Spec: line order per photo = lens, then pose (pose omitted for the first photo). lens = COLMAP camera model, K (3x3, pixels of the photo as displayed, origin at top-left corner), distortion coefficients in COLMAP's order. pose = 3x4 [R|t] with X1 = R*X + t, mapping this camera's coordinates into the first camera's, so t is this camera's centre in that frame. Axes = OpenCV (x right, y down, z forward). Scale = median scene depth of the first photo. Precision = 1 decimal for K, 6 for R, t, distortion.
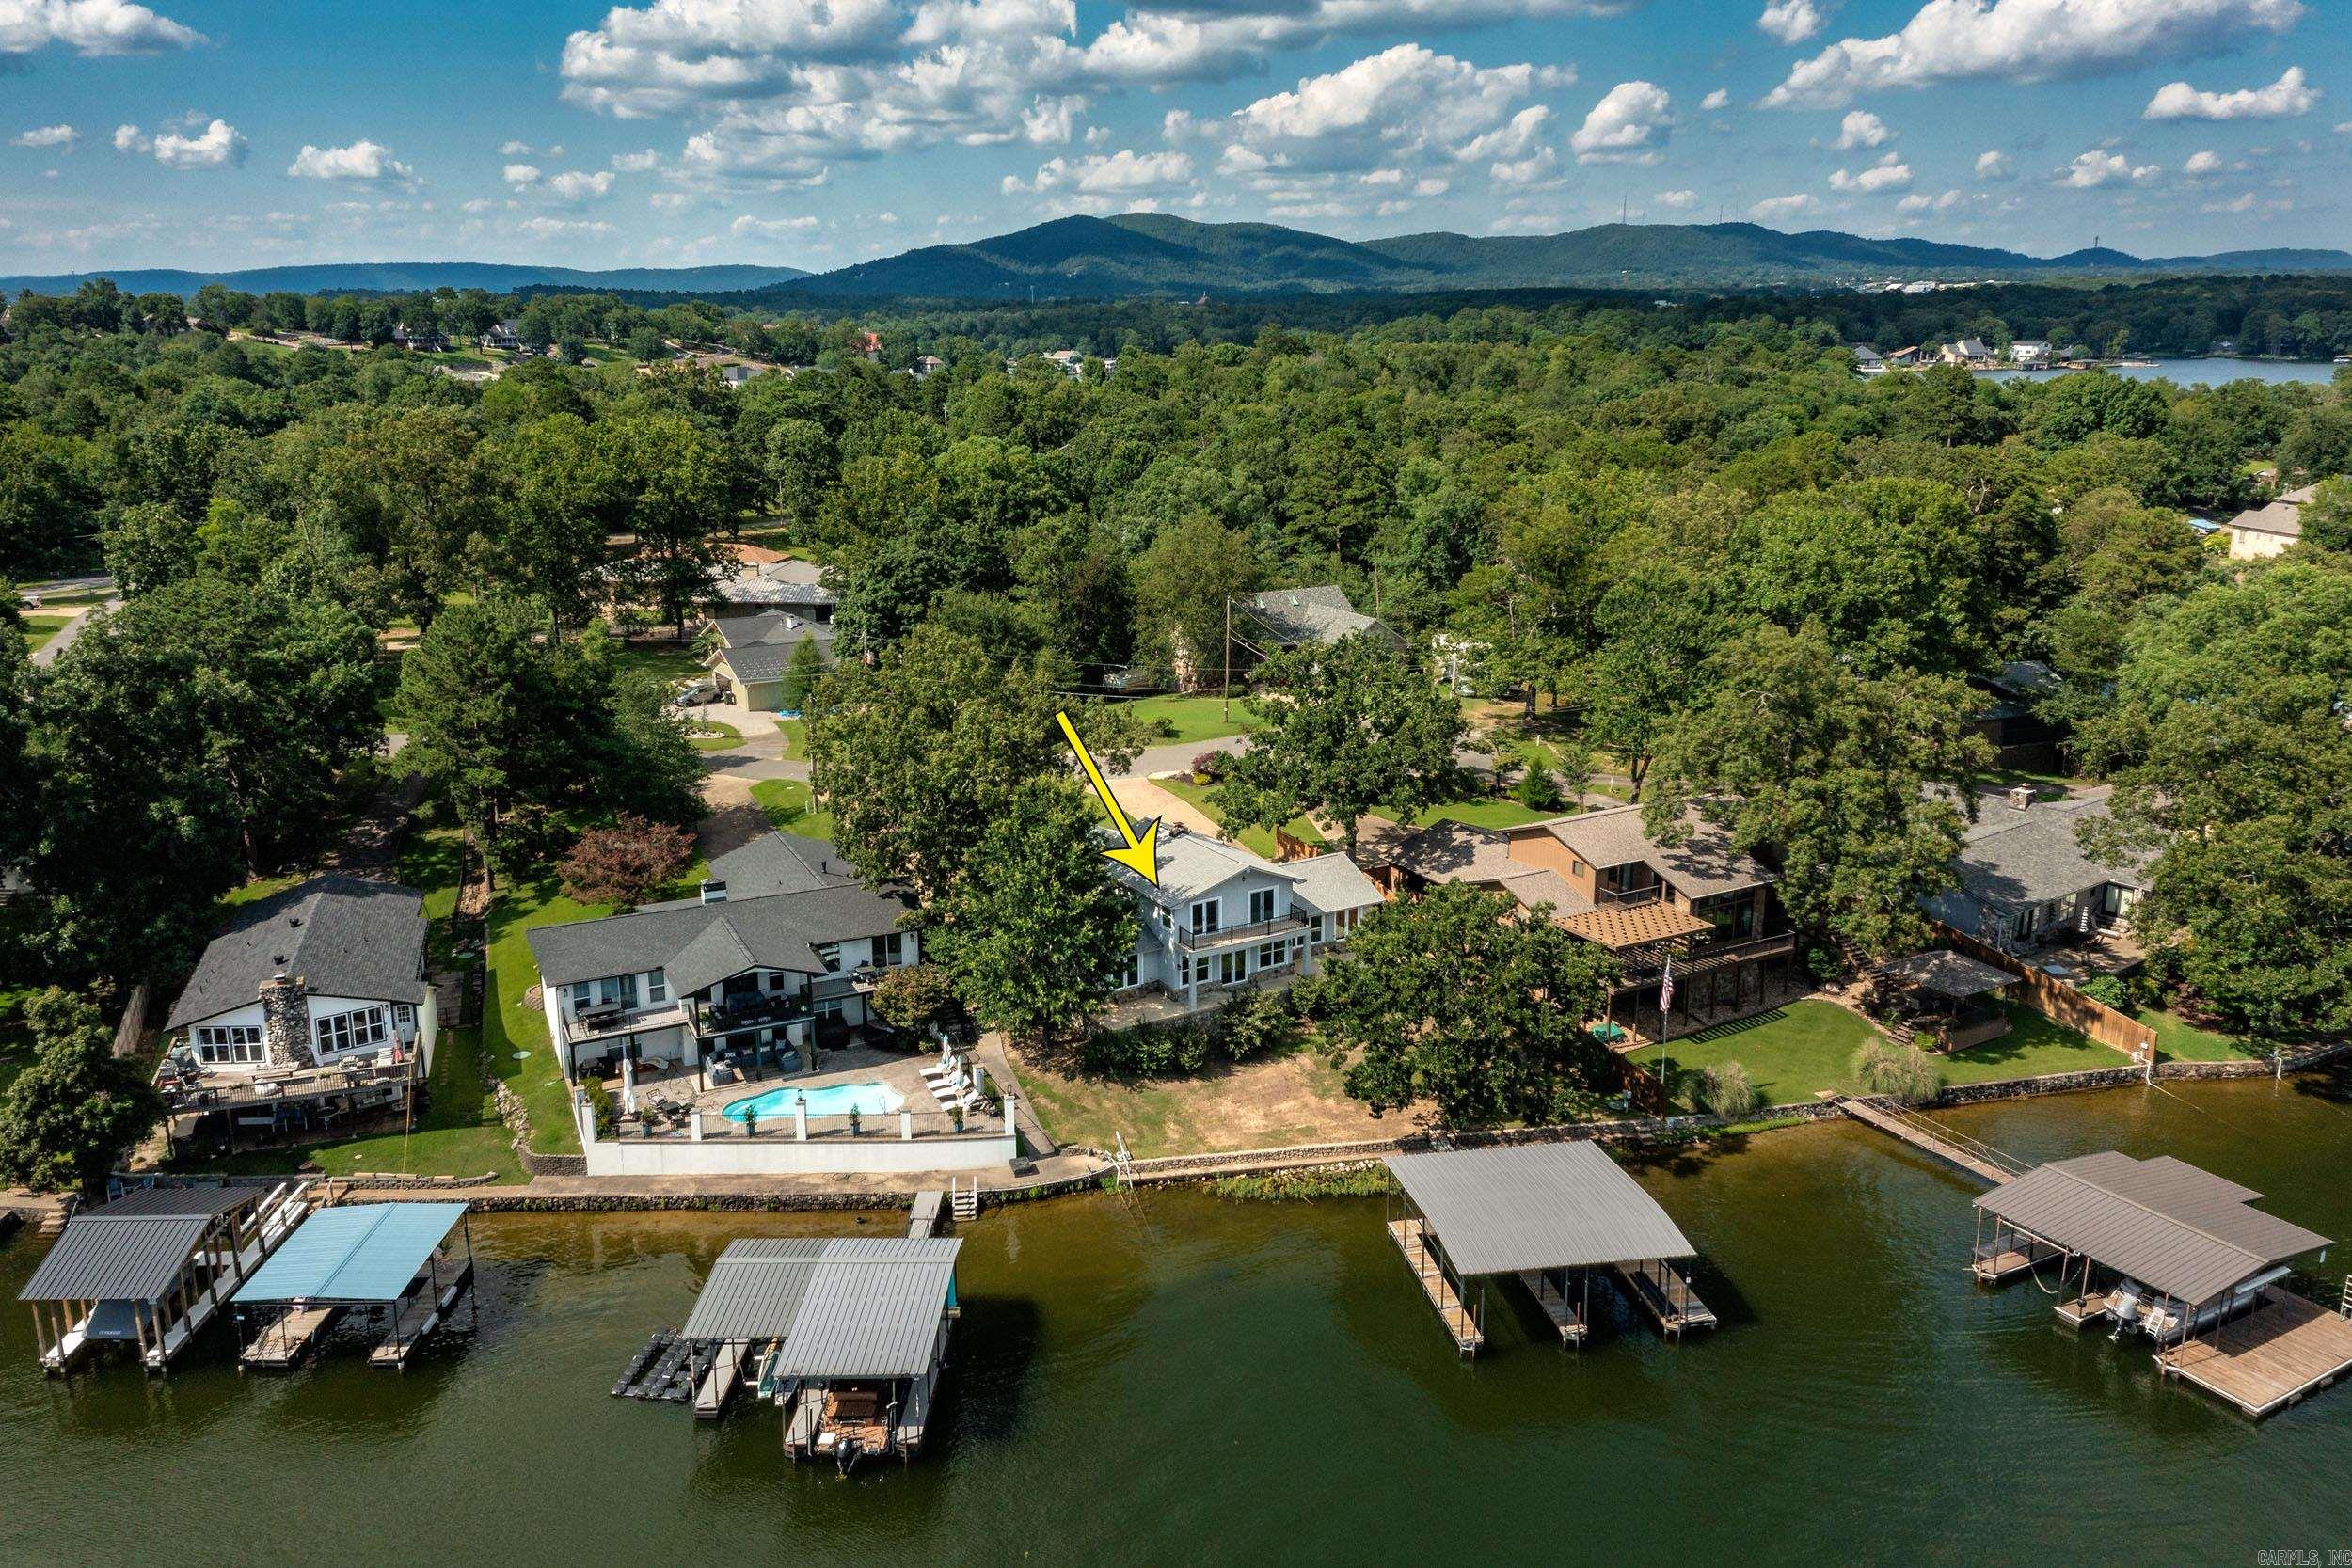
lens RADIAL K [[1764.4, 0, 1121.8], [0, 1764.4, 754.6], [0, 0, 1]] dist [0.236722, -0.240710]
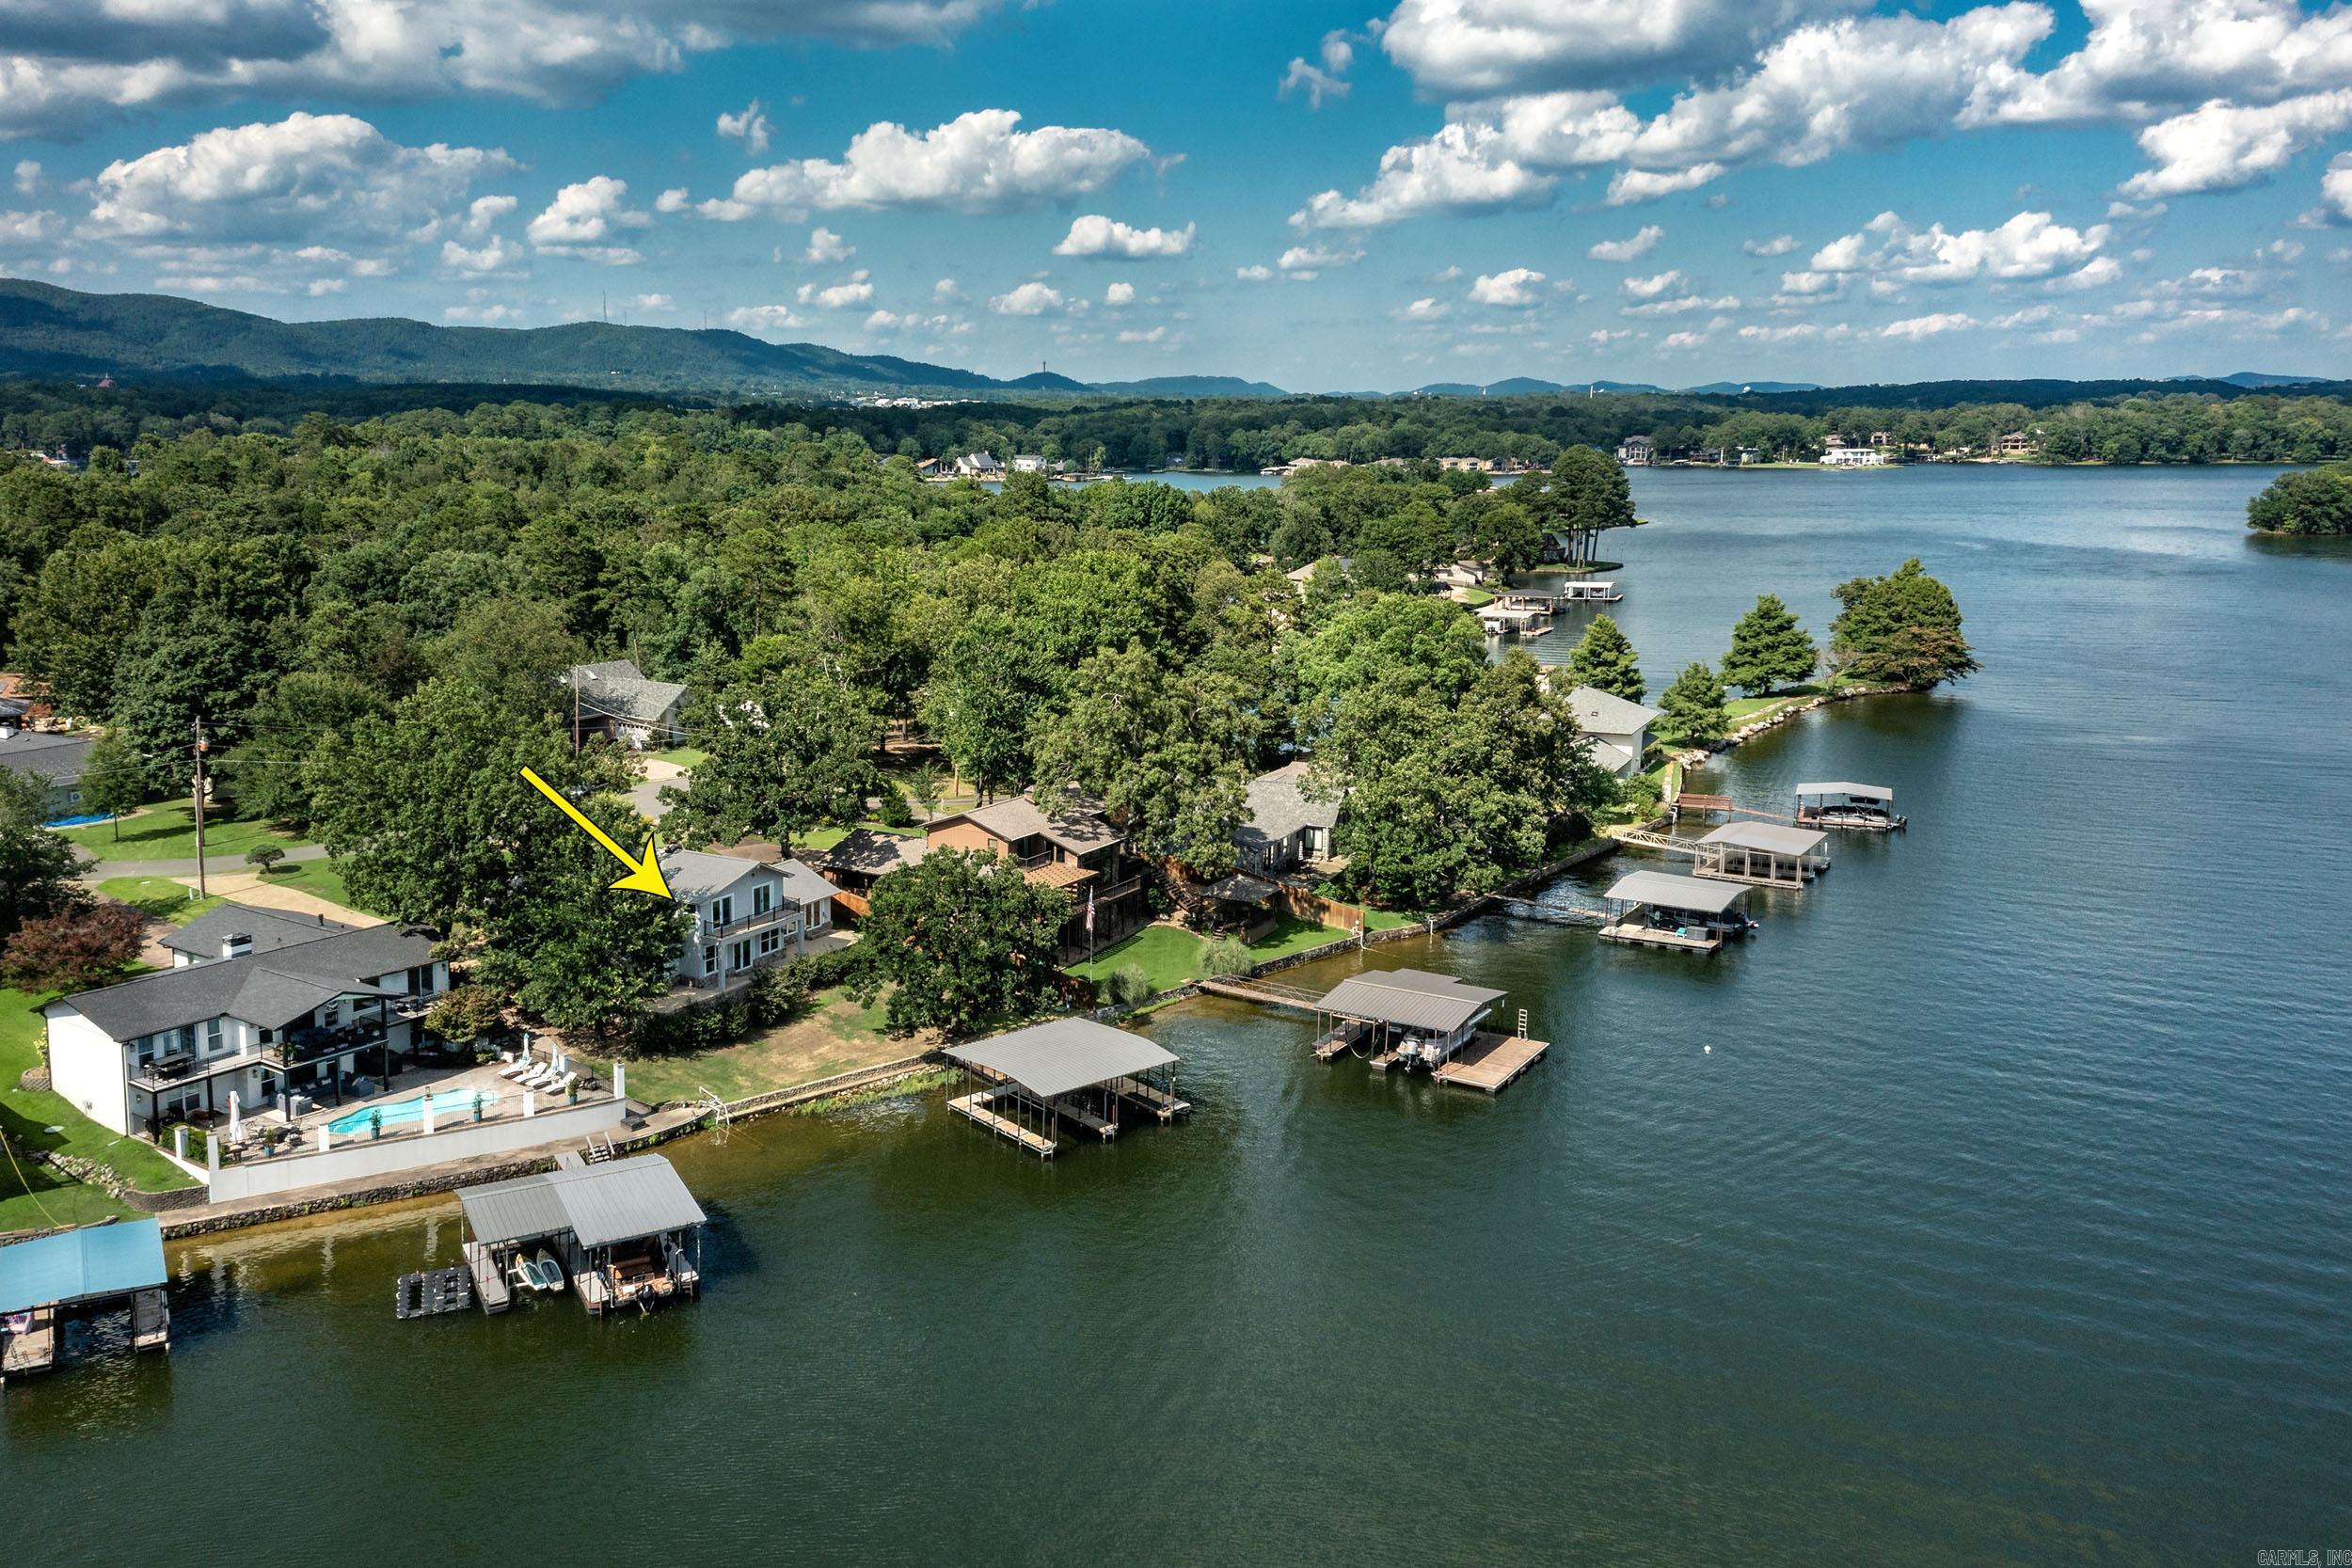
lens RADIAL K [[1894.9, 0, 1113.2], [0, 1894.9, 714.5], [0, 0, 1]] dist [0.231713, -0.289948]
pose [[0.880575, -0.063540, 0.469628, -0.325140], [0.103085, 0.992924, -0.058949, 0.066187], [-0.462559, 0.100321, 0.880894, -0.258122]]
